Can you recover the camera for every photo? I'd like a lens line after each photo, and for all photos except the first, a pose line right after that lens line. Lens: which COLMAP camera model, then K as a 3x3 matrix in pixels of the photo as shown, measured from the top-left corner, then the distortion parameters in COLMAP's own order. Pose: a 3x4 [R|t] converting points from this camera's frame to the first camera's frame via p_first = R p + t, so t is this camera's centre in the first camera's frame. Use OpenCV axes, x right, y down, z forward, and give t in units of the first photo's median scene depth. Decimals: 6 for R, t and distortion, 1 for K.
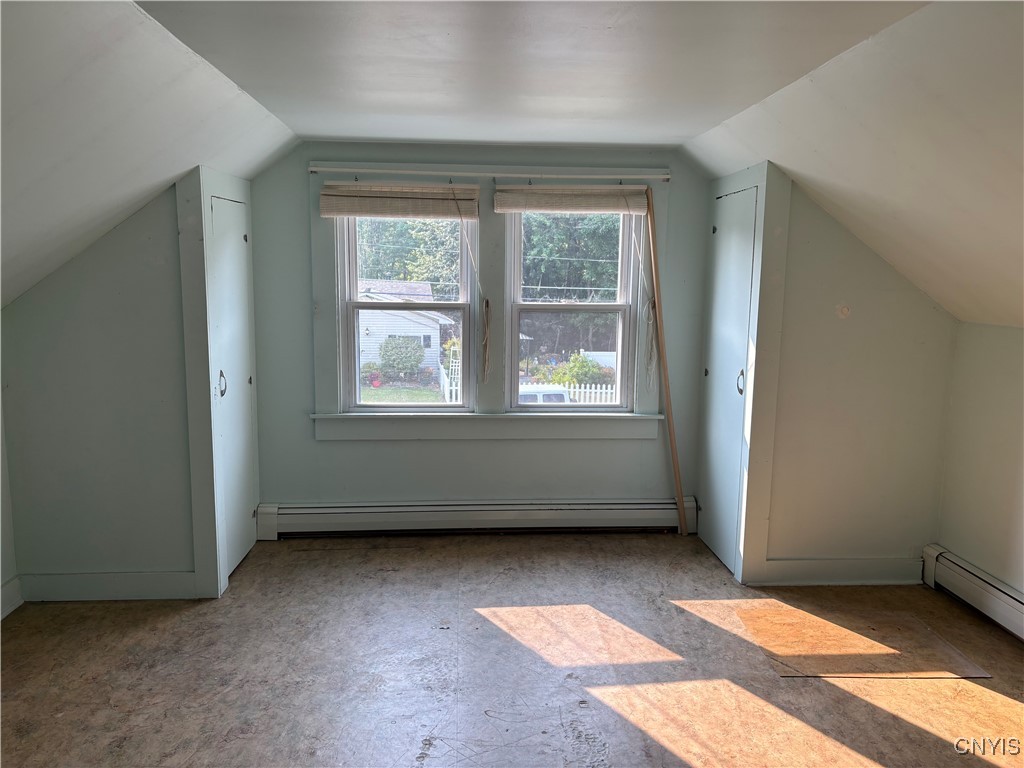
lens RADIAL K [[774.3, 0, 512.7], [0, 774.3, 380.6], [0, 0, 1]] dist [0.053392, -0.057292]
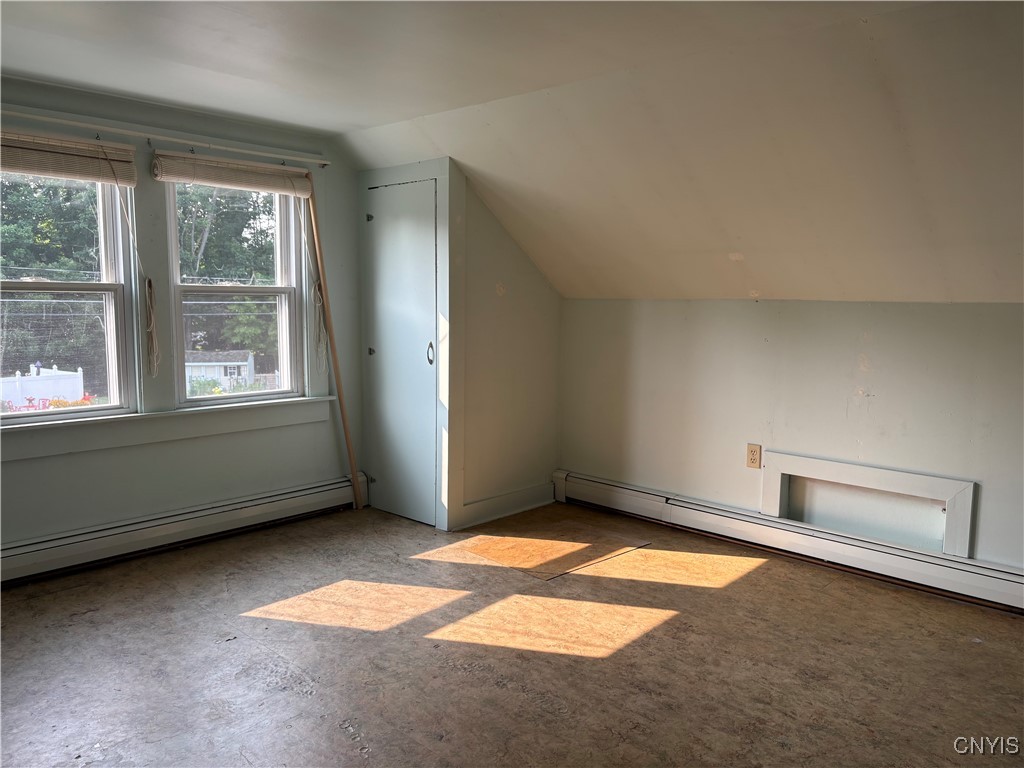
lens RADIAL K [[774.3, 0, 509.9], [0, 774.3, 381.2], [0, 0, 1]] dist [0.053392, -0.057292]
pose [[0.731712, -0.077486, 0.677195, -0.379082], [0.091232, 0.995711, 0.015355, 0.035601], [-0.675481, 0.050546, 0.735643, 0.102519]]
